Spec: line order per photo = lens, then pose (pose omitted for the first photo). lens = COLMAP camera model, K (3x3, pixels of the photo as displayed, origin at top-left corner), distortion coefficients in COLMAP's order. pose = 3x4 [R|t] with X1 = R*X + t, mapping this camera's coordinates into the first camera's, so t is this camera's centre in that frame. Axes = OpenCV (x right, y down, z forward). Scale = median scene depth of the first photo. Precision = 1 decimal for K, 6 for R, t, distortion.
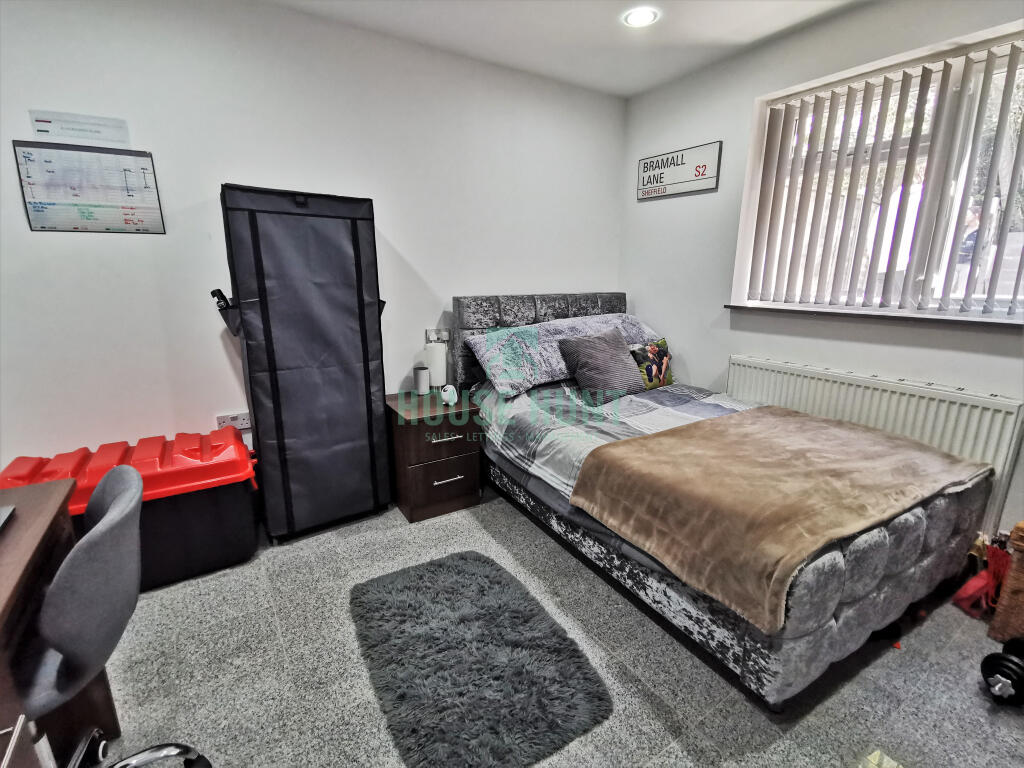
lens RADIAL K [[476.0, 0, 512.9], [0, 476.0, 377.1], [0, 0, 1]] dist [0.023418, 0.000149]
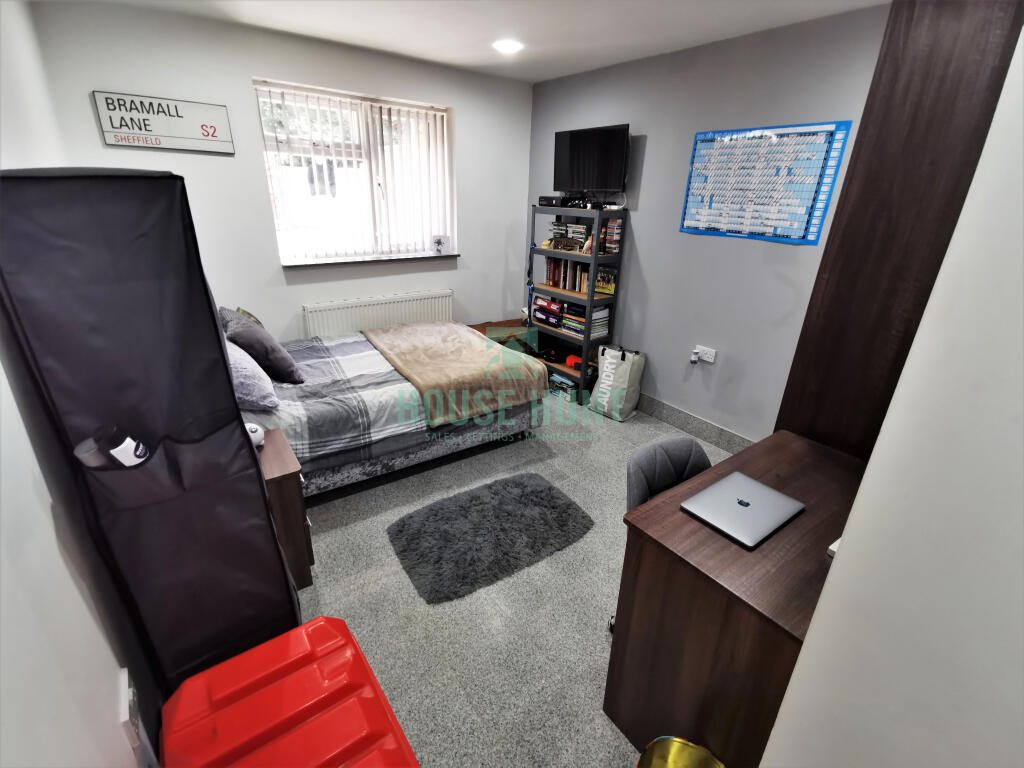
lens RADIAL K [[473.6, 0, 512.0], [0, 473.6, 384.0], [0, 0, 1]] dist [0.019457, -0.000069]
pose [[-0.061894, -0.379780, 0.923004, -0.919471], [0.200882, 0.901113, 0.384243, -0.271288], [-0.977658, 0.209197, 0.020517, 0.604887]]
